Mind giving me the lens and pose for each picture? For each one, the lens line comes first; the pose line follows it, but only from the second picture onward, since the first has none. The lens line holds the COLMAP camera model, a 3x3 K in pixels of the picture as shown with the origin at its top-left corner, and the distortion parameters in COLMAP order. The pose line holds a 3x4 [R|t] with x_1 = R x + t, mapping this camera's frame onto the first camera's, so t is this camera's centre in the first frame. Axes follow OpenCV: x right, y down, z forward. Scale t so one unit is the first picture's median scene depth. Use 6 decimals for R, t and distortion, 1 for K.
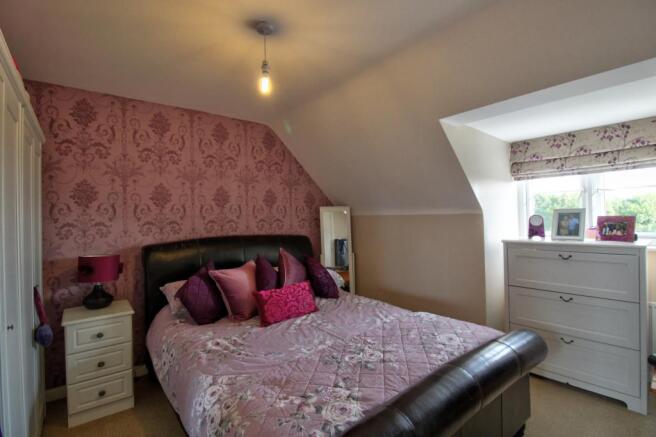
lens RADIAL K [[315.8, 0, 335.7], [0, 315.8, 218.2], [0, 0, 1]] dist [-0.004866, -0.001418]
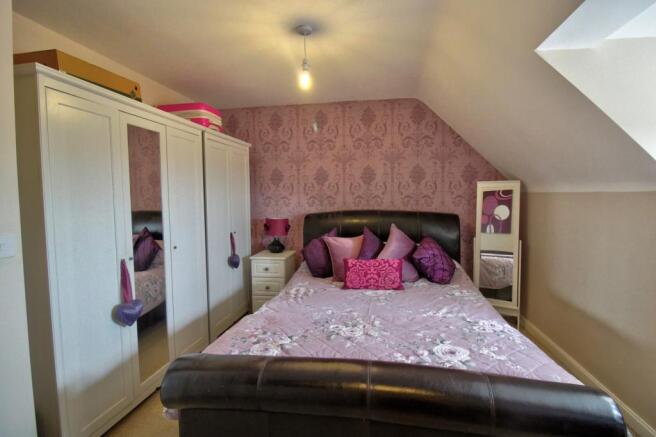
lens RADIAL K [[324.6, 0, 328.0], [0, 324.6, 218.5], [0, 0, 1]] dist [-0.001459, -0.000813]
pose [[0.635437, 0.067519, -0.769195, 0.579876], [-0.007496, 0.996662, 0.081293, -0.008208], [0.772117, -0.045891, 0.633822, 0.204448]]
